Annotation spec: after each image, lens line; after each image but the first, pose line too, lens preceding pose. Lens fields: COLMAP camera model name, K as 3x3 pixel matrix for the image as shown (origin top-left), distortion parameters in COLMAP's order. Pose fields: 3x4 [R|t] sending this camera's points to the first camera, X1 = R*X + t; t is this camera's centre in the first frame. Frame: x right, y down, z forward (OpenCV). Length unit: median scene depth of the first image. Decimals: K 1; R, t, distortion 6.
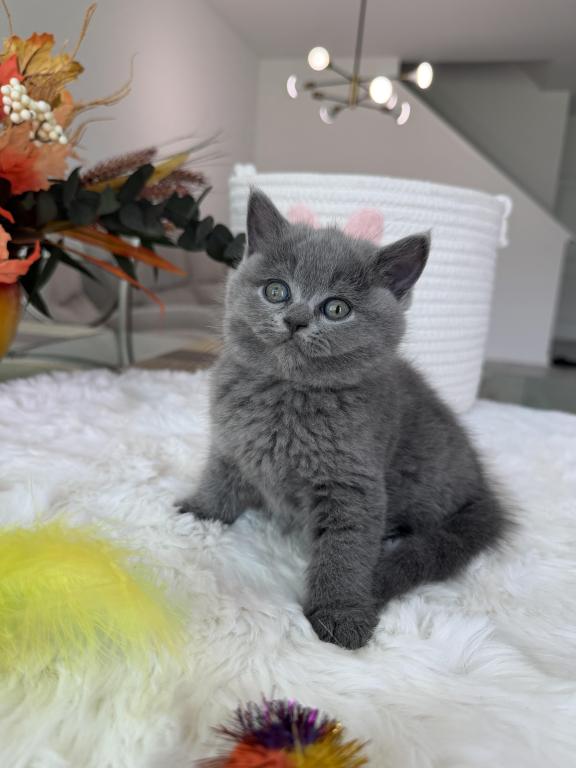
lens RADIAL K [[548.1, 0, 272.1], [0, 548.1, 384.8], [0, 0, 1]] dist [-0.033767, -0.007163]
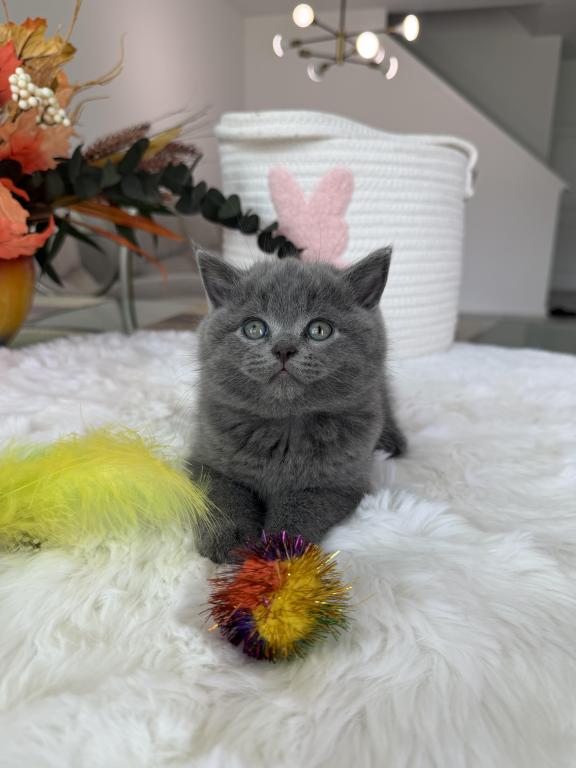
lens RADIAL K [[556.0, 0, 284.5], [0, 556.0, 380.2], [0, 0, 1]] dist [-0.026861, -0.008415]
pose [[0.998479, -0.053623, 0.012786, 0.012040], [0.052902, 0.997279, 0.051336, 0.031387], [-0.015504, -0.050581, 0.998600, -0.124597]]
